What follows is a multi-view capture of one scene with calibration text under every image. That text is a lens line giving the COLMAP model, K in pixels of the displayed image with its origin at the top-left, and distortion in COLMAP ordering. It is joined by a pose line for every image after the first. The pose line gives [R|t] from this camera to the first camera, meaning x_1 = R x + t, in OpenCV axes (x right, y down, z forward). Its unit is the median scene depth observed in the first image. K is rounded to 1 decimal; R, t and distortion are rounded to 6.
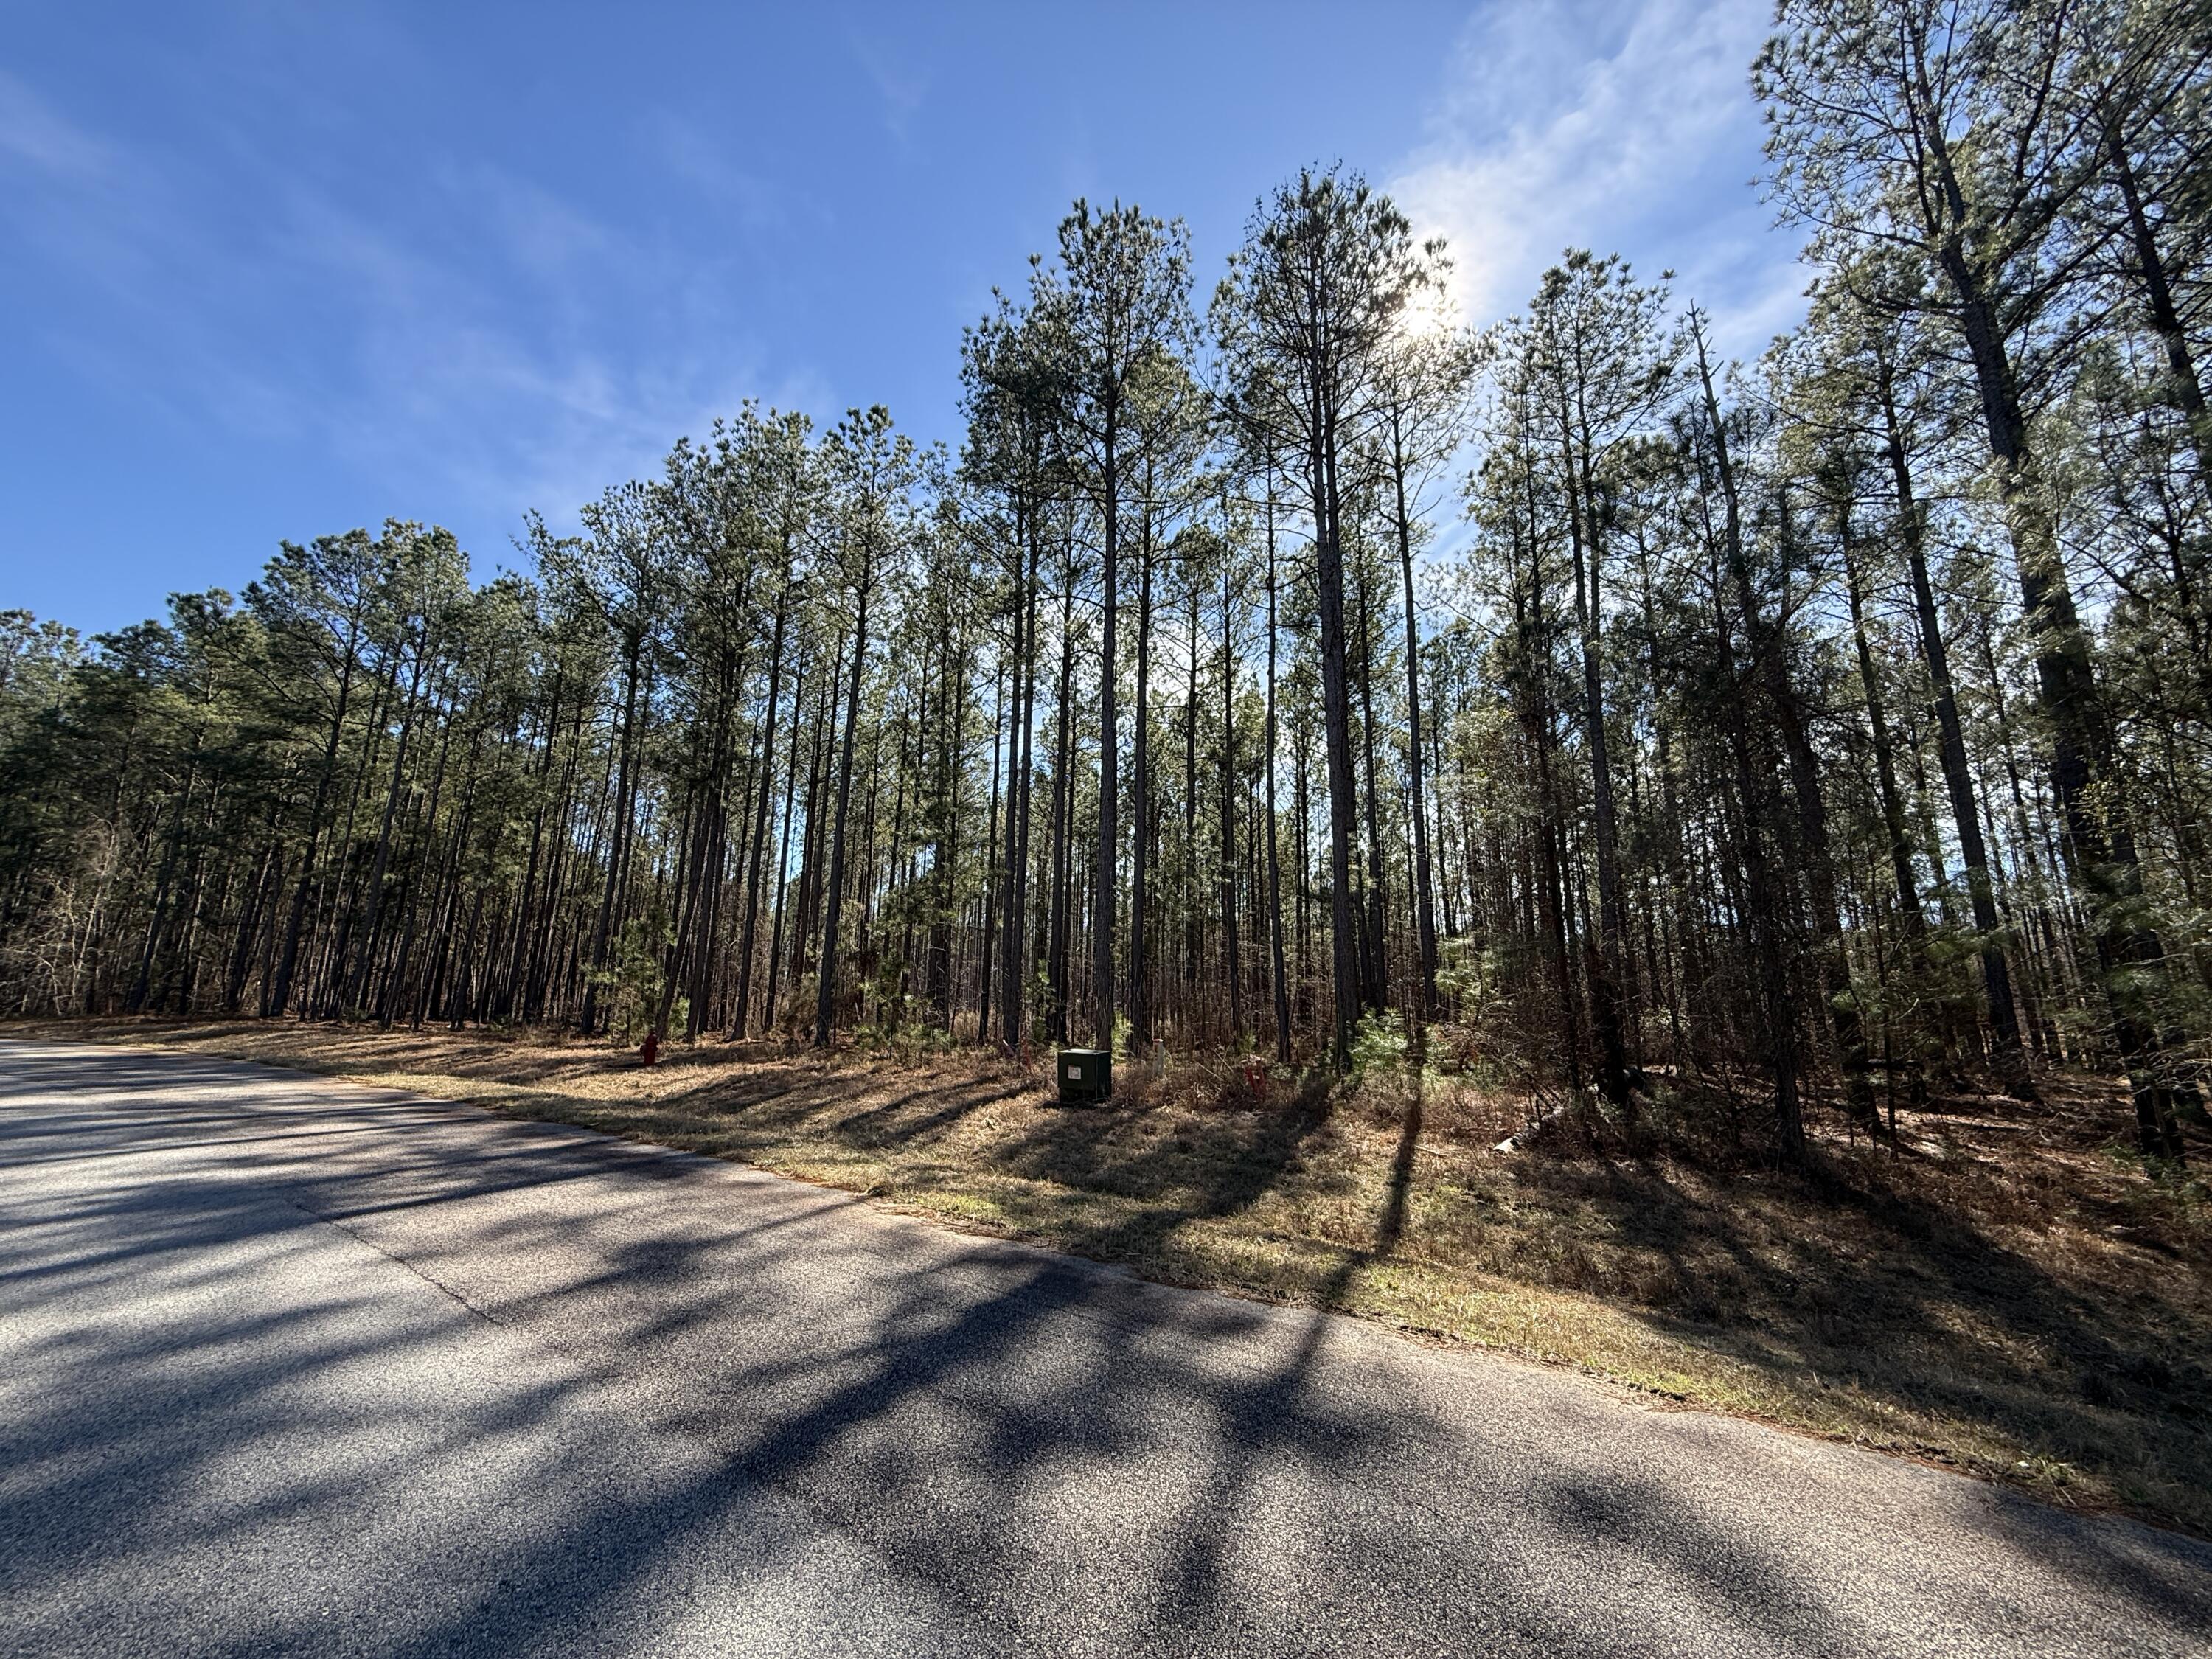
lens RADIAL K [[880.2, 0, 1099.7], [0, 880.2, 838.4], [0, 0, 1]] dist [-0.000094, -0.000155]
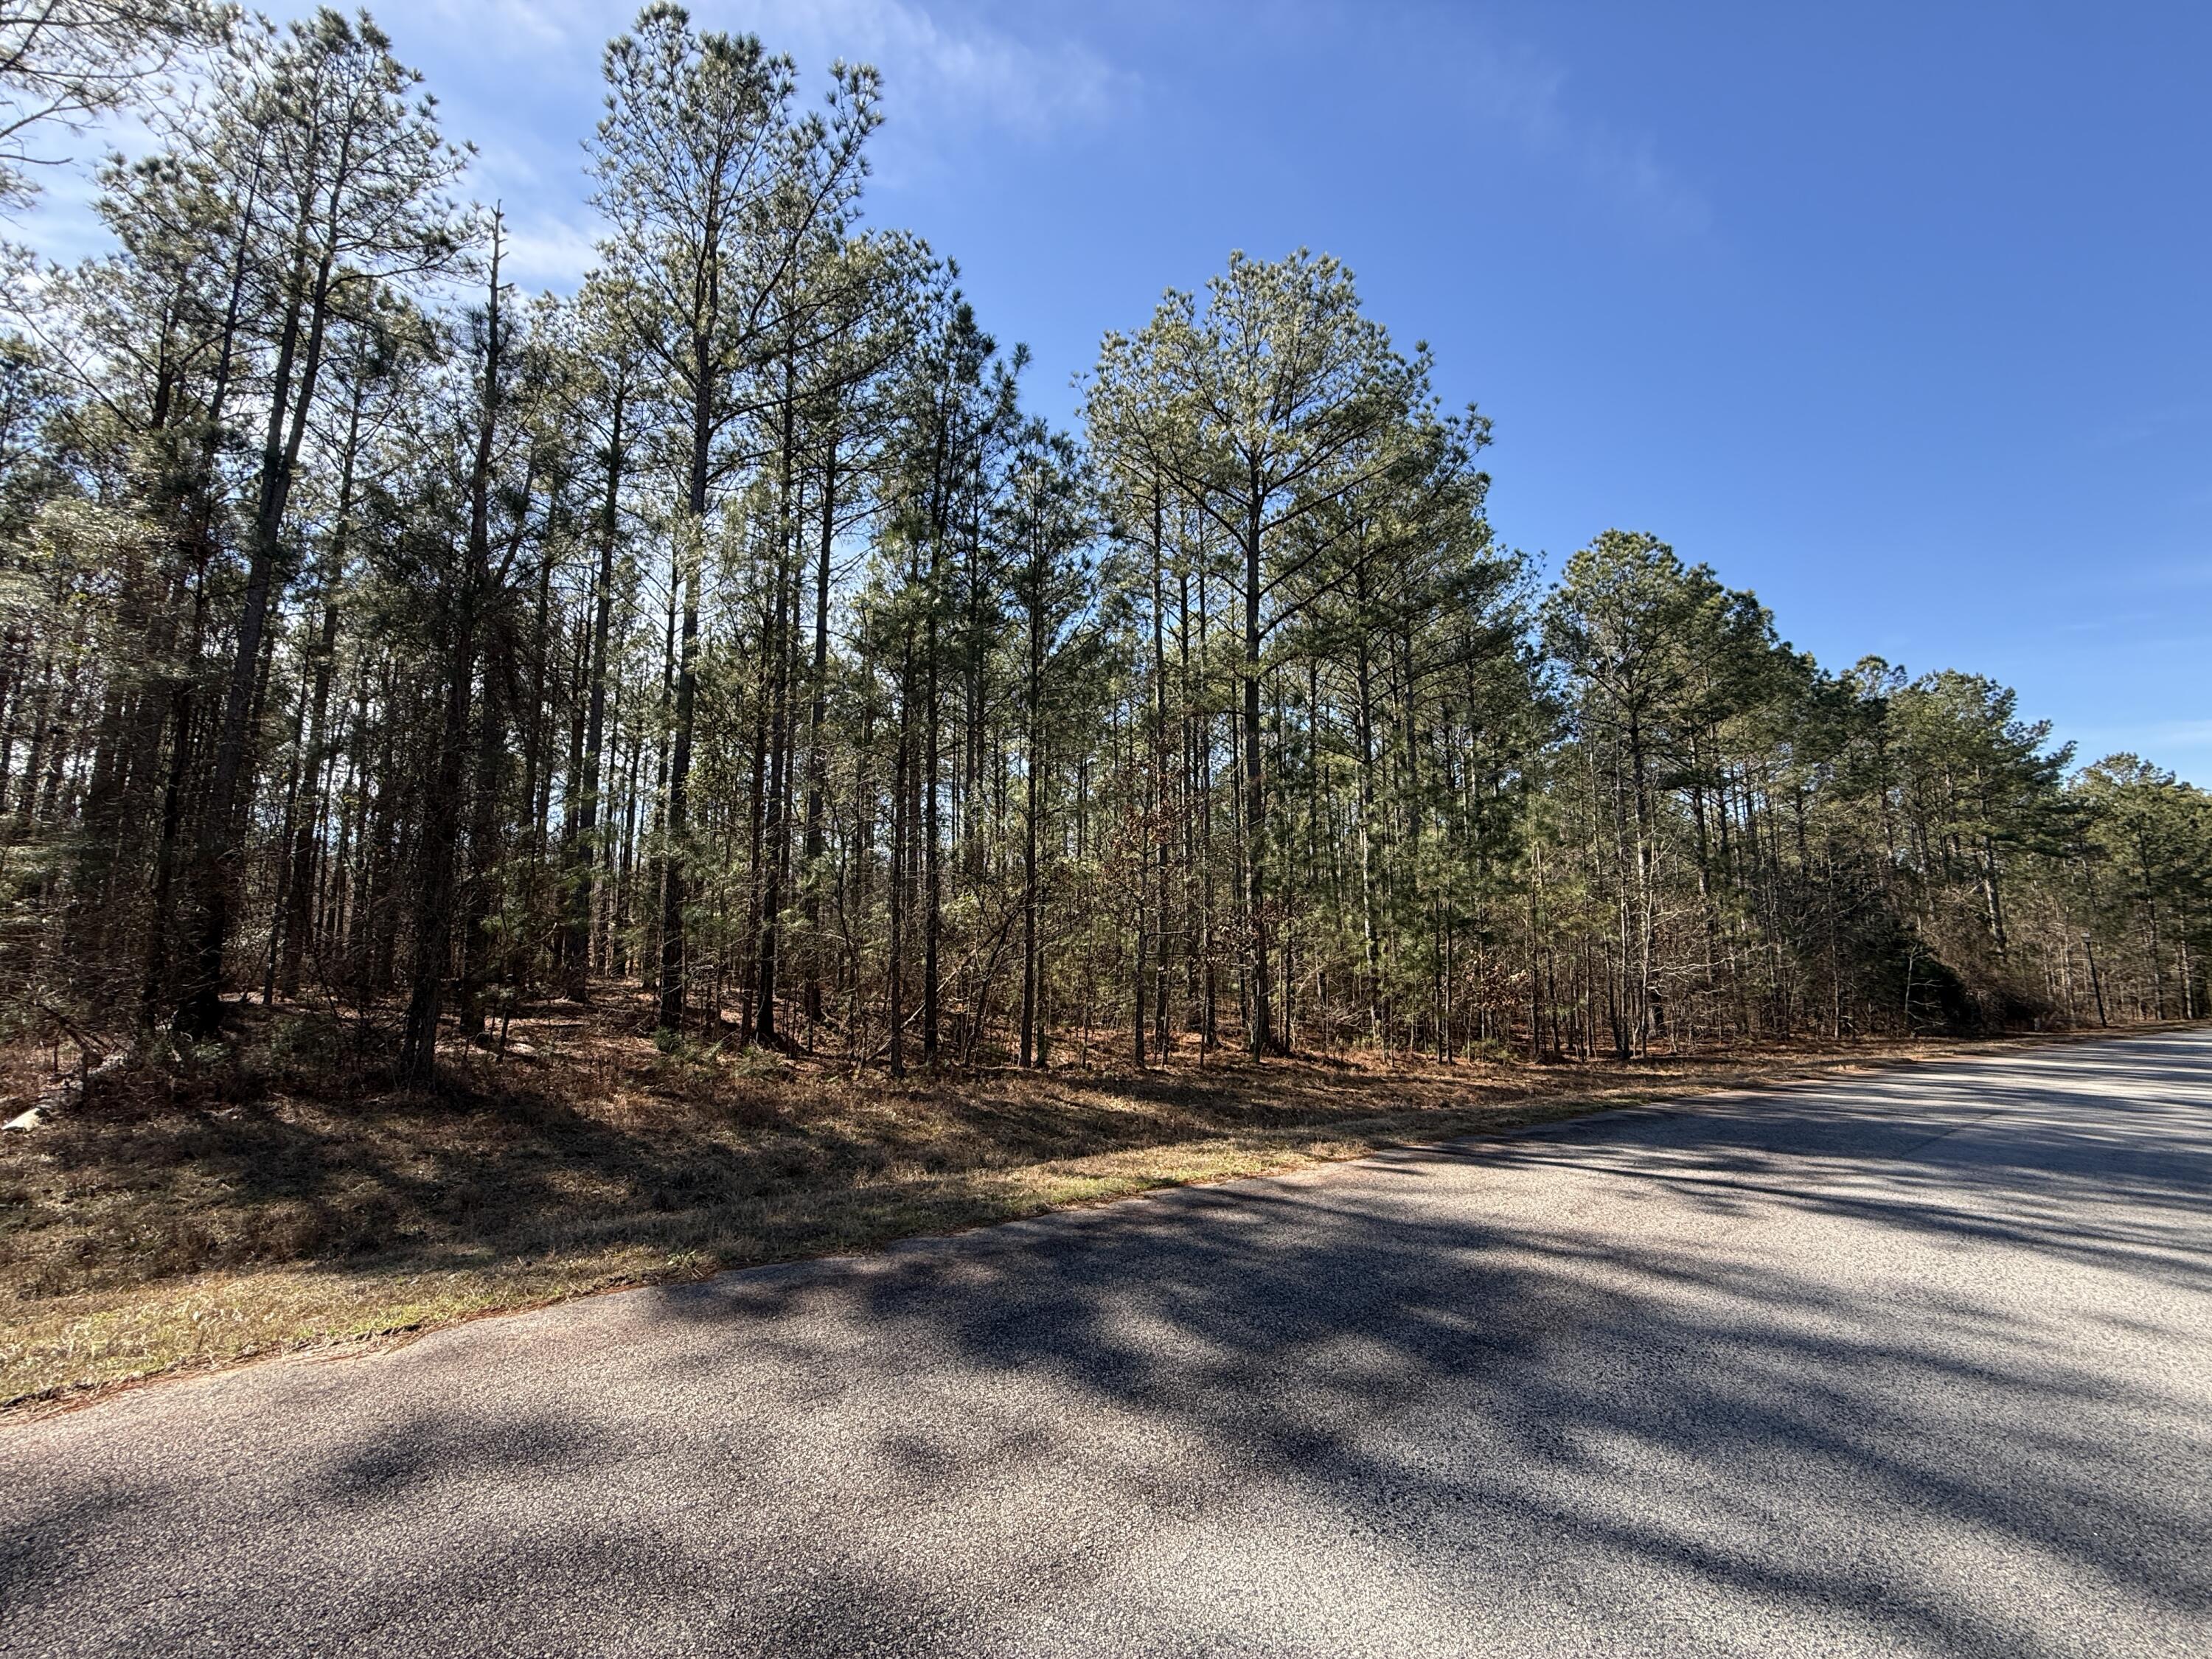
lens RADIAL K [[880.2, 0, 1103.1], [0, 880.2, 837.9], [0, 0, 1]] dist [0.000773, -0.000149]
pose [[0.213730, 0.105913, 0.971134, -0.112060], [-0.193690, 0.978964, -0.064140, 0.005446], [-0.957499, -0.174391, 0.229748, 0.071590]]
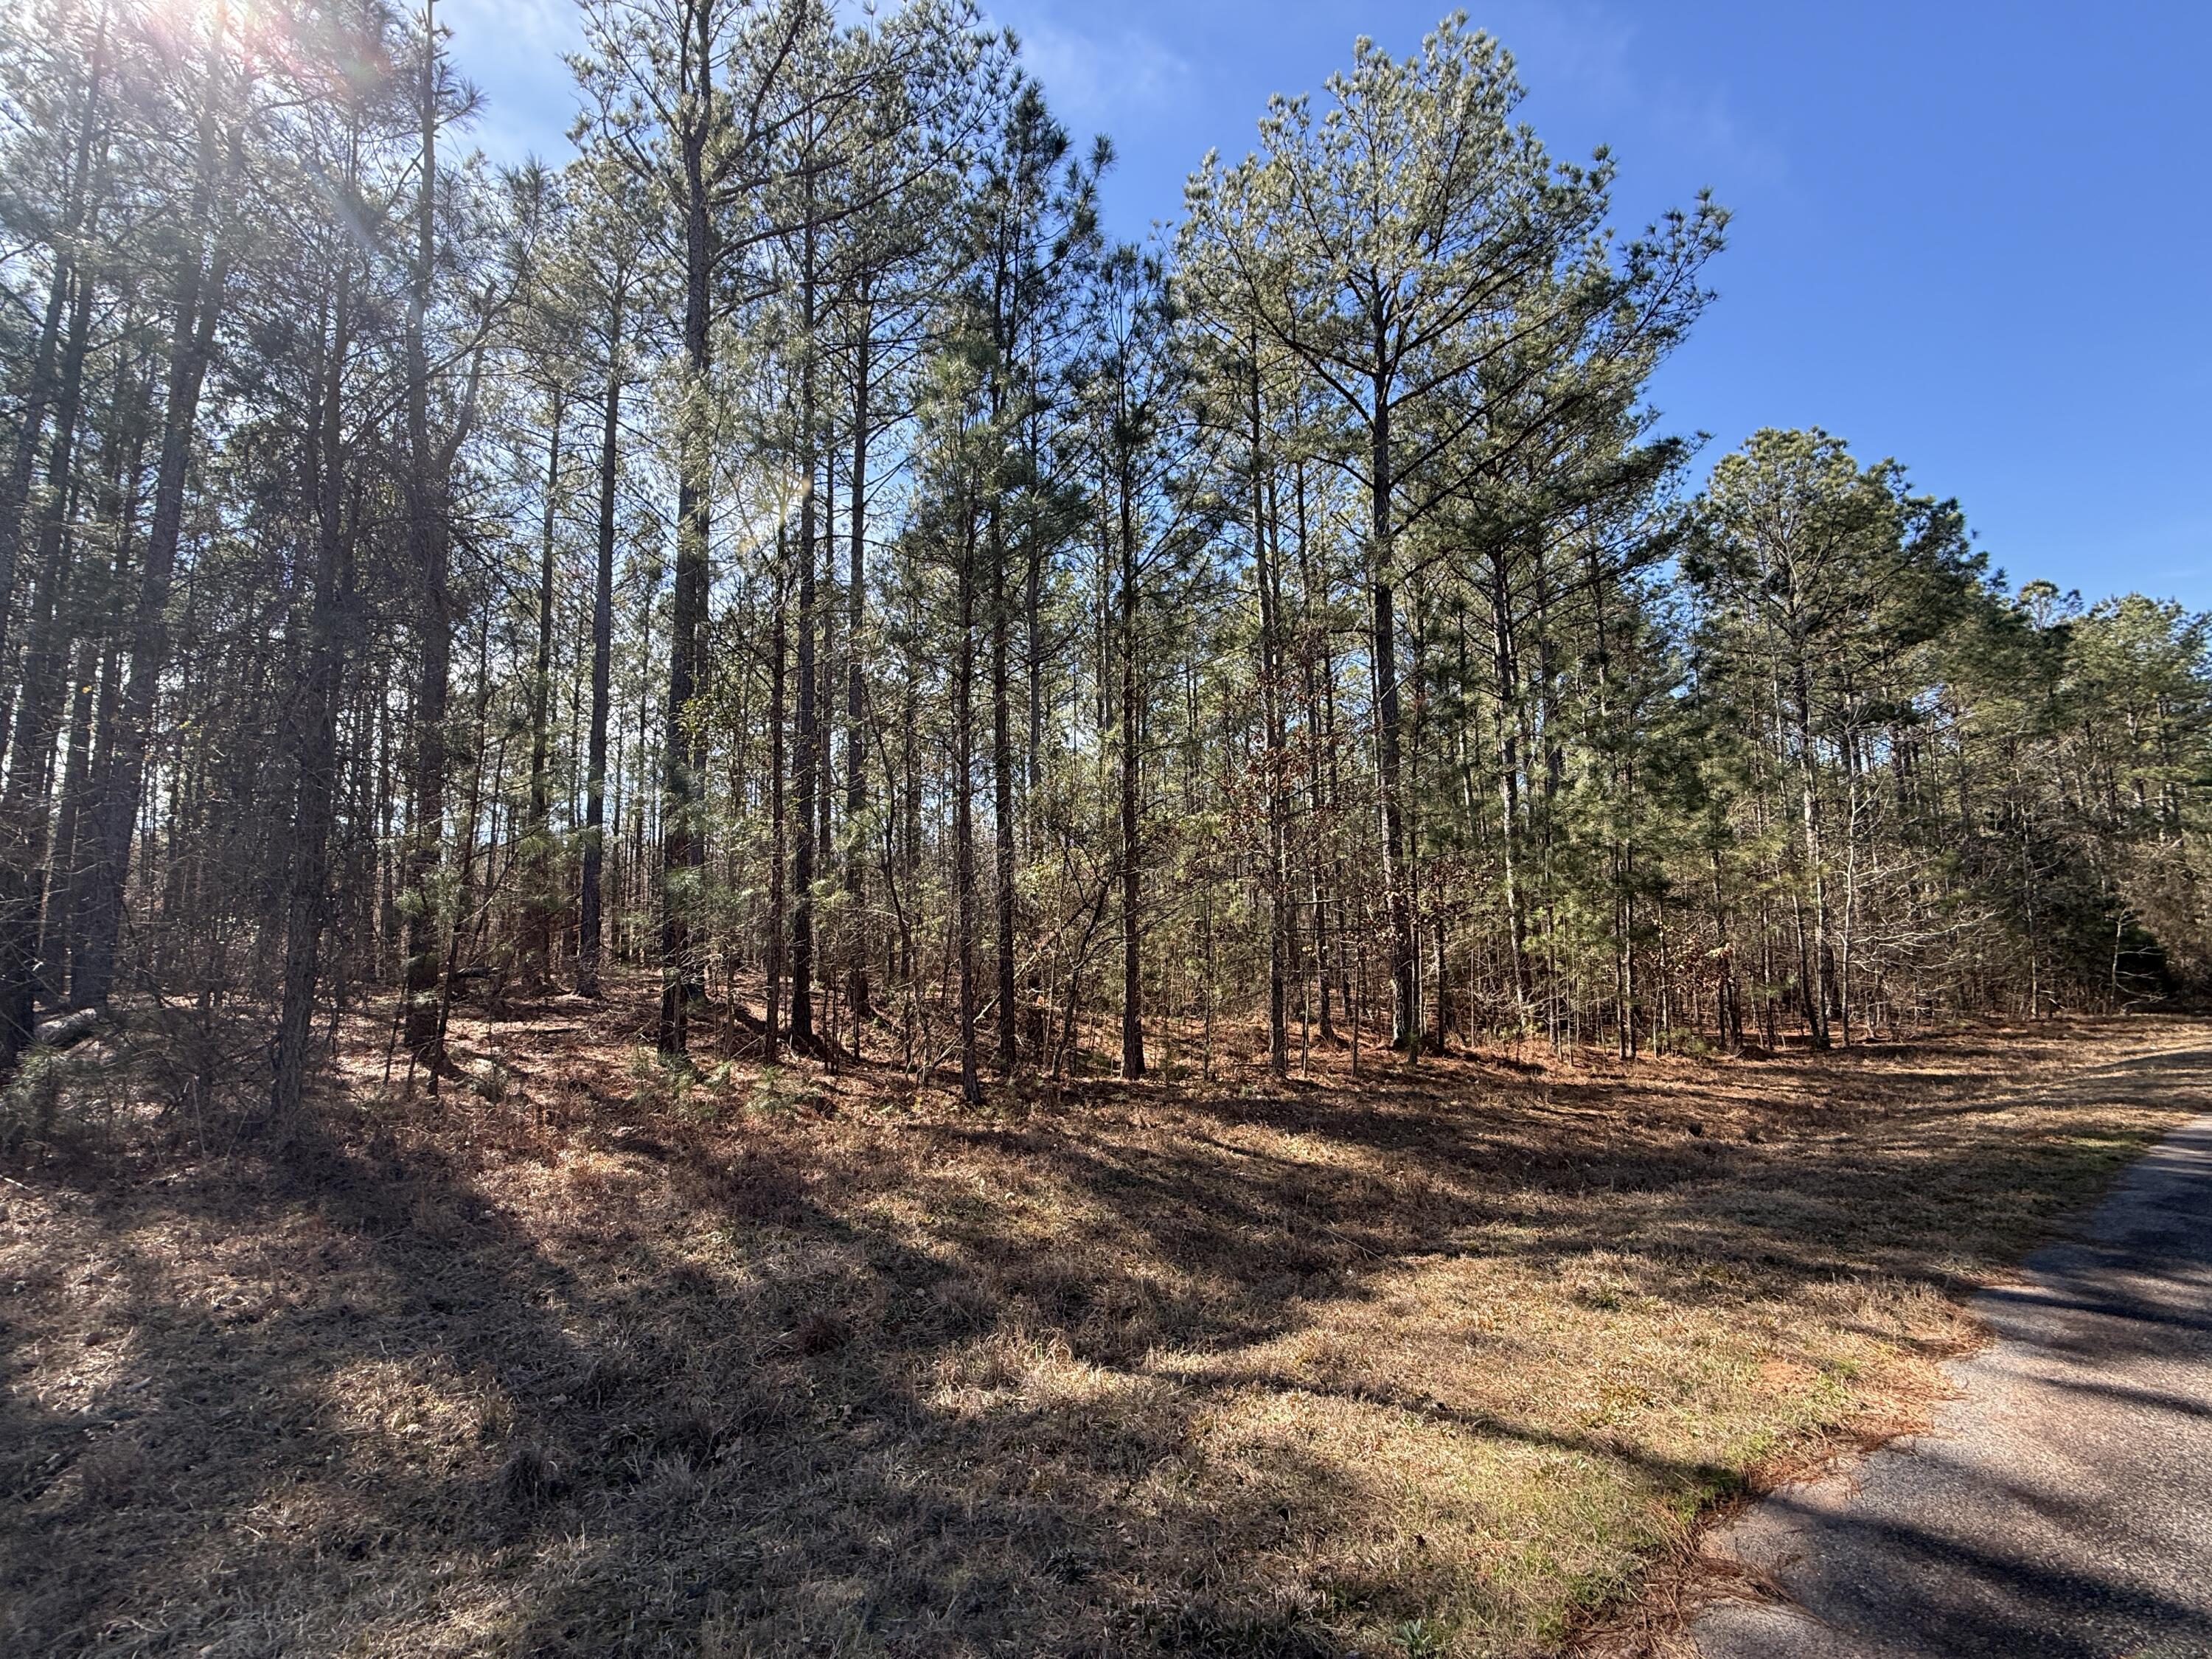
lens RADIAL K [[874.0, 0, 1105.4], [0, 874.0, 839.2], [0, 0, 1]] dist [-0.001081, -0.000214]
pose [[0.258318, 0.078866, 0.962836, 0.441104], [-0.174604, 0.984060, -0.033760, 0.084313], [-0.950150, -0.159394, 0.267970, 0.371136]]
